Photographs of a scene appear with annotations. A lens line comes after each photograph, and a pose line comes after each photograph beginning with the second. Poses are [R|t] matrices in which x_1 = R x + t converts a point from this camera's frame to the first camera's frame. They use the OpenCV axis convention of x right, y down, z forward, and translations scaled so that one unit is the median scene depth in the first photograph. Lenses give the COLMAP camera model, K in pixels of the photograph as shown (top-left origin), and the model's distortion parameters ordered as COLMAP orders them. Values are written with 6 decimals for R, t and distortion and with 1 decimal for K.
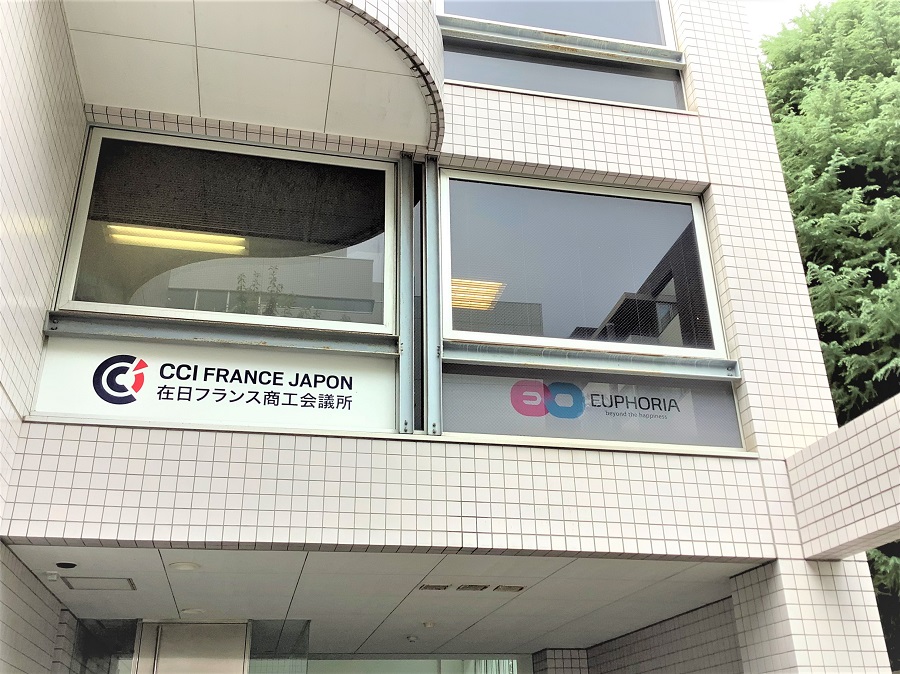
lens RADIAL K [[895.6, 0, 451.9], [0, 895.6, 340.9], [0, 0, 1]] dist [0.056796, 0.000000]
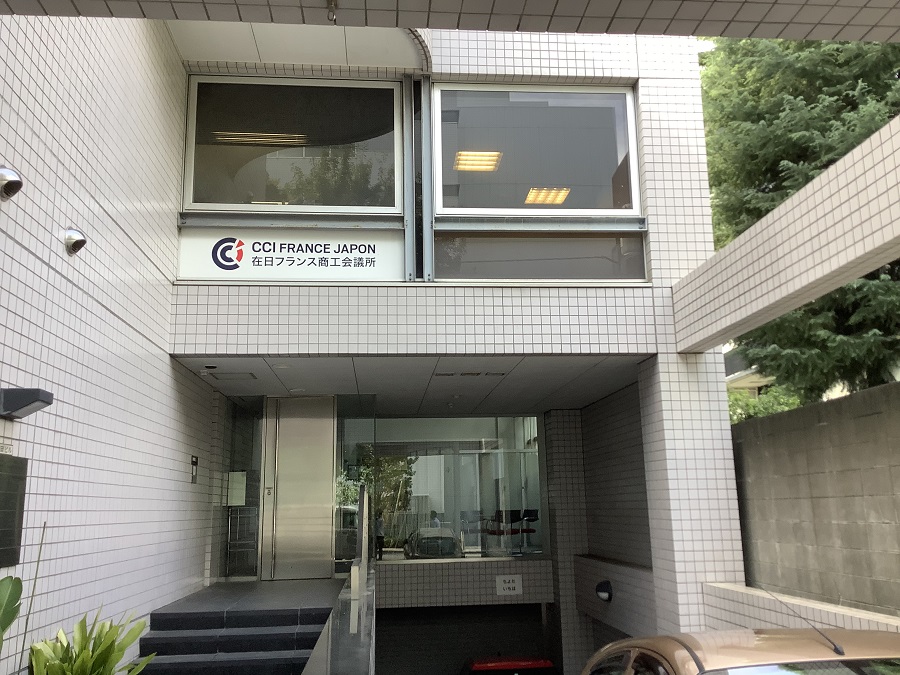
lens RADIAL K [[812.7, 0, 448.7], [0, 812.7, 337.6], [0, 0, 1]] dist [0.095822, -0.078927]
pose [[0.991157, -0.024962, -0.130326, 0.186727], [0.055863, 0.969367, 0.239180, -0.129208], [0.120364, -0.244345, 0.962189, -0.346361]]
